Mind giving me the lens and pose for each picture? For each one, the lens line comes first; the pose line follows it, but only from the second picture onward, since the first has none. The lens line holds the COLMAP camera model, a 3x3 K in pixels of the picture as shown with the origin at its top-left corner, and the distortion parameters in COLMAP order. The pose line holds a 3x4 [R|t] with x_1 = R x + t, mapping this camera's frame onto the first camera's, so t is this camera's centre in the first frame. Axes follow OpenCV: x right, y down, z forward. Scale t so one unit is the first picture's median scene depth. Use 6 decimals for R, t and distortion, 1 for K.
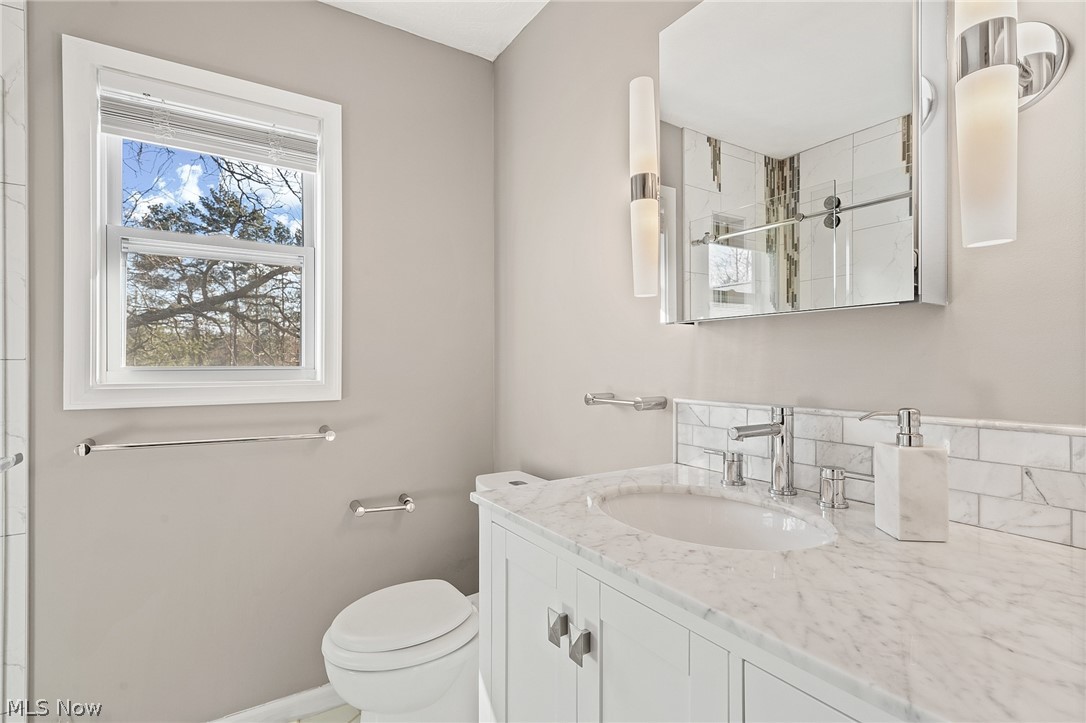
lens RADIAL K [[531.3, 0, 543.0], [0, 531.3, 361.5], [0, 0, 1]] dist [0.010875, -0.001008]
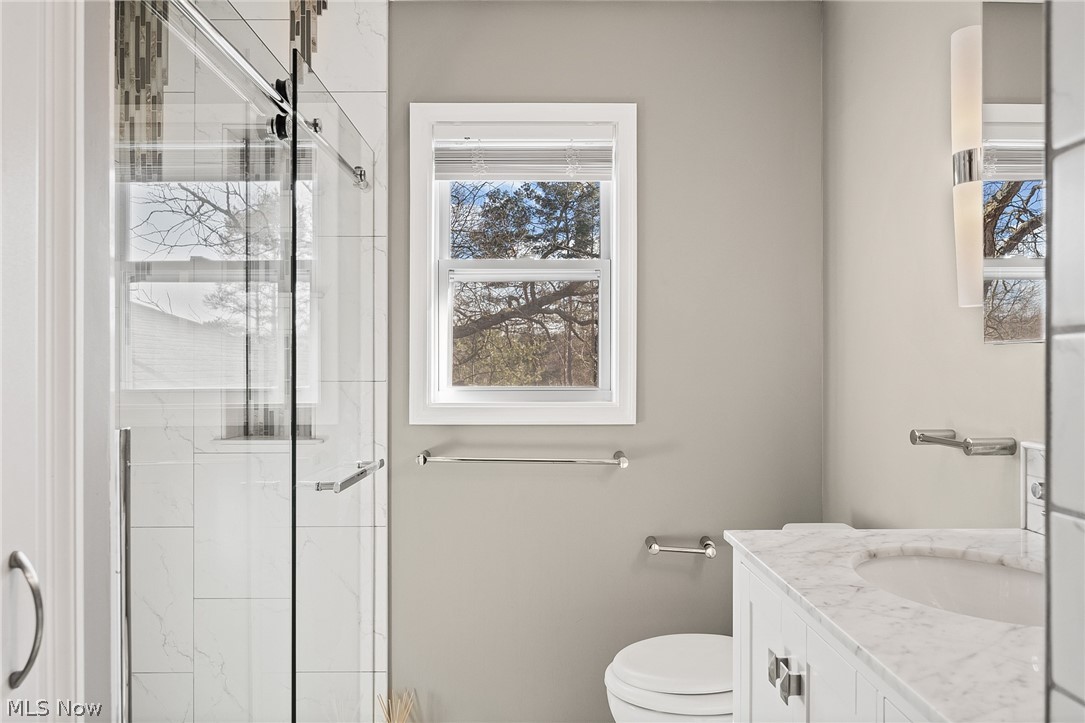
lens RADIAL K [[732.8, 0, 542.5], [0, 732.8, 361.5], [0, 0, 1]] dist [-0.005916, -0.003242]
pose [[0.848358, -0.006489, -0.529384, 0.213170], [0.001627, 0.999952, -0.009650, -0.033531], [0.529421, 0.007326, 0.848328, -0.218326]]
